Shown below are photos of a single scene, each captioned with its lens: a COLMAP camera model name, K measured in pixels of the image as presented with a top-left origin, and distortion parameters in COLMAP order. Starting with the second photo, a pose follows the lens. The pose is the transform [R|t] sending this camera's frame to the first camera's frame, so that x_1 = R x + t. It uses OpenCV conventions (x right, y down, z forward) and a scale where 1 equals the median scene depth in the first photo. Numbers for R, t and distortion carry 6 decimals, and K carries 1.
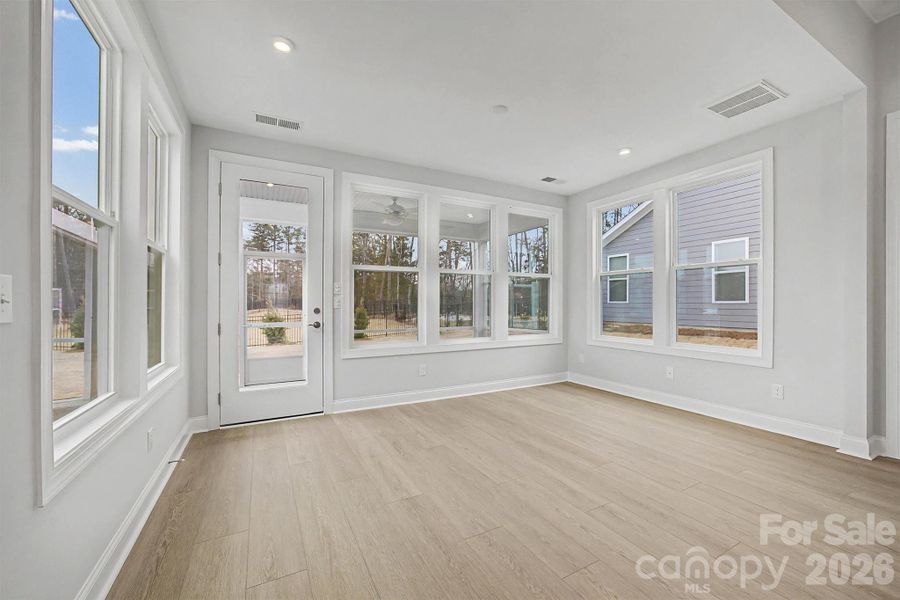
lens RADIAL K [[361.5, 0, 455.2], [0, 361.5, 304.6], [0, 0, 1]] dist [-0.001897, -0.000008]
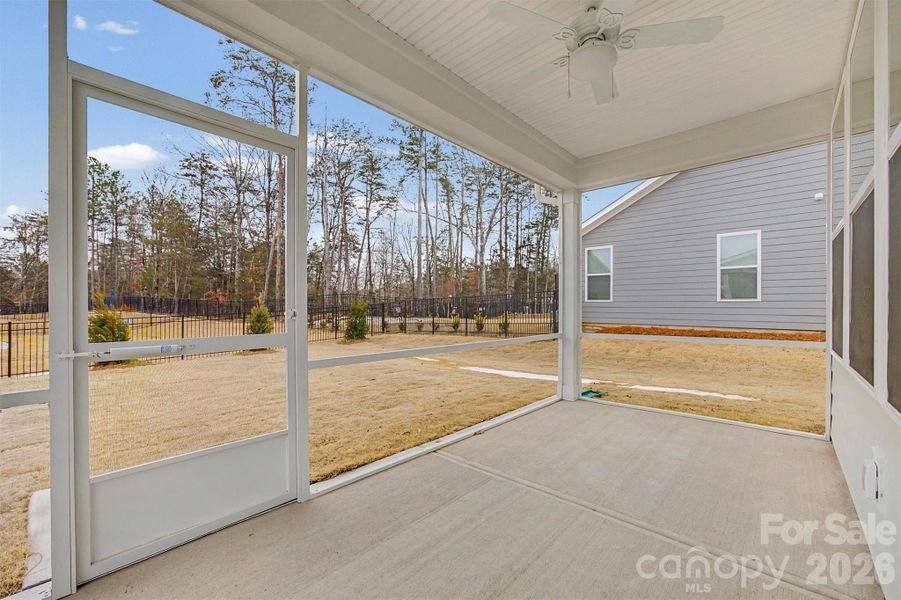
lens RADIAL K [[361.9, 0, 455.7], [0, 361.9, 304.6], [0, 0, 1]] dist [-0.001897, -0.000008]
pose [[0.945829, -0.003572, 0.324645, -0.168149], [0.003544, 0.999993, 0.000677, 0.001406], [-0.324646, 0.000511, 0.945836, 0.267106]]
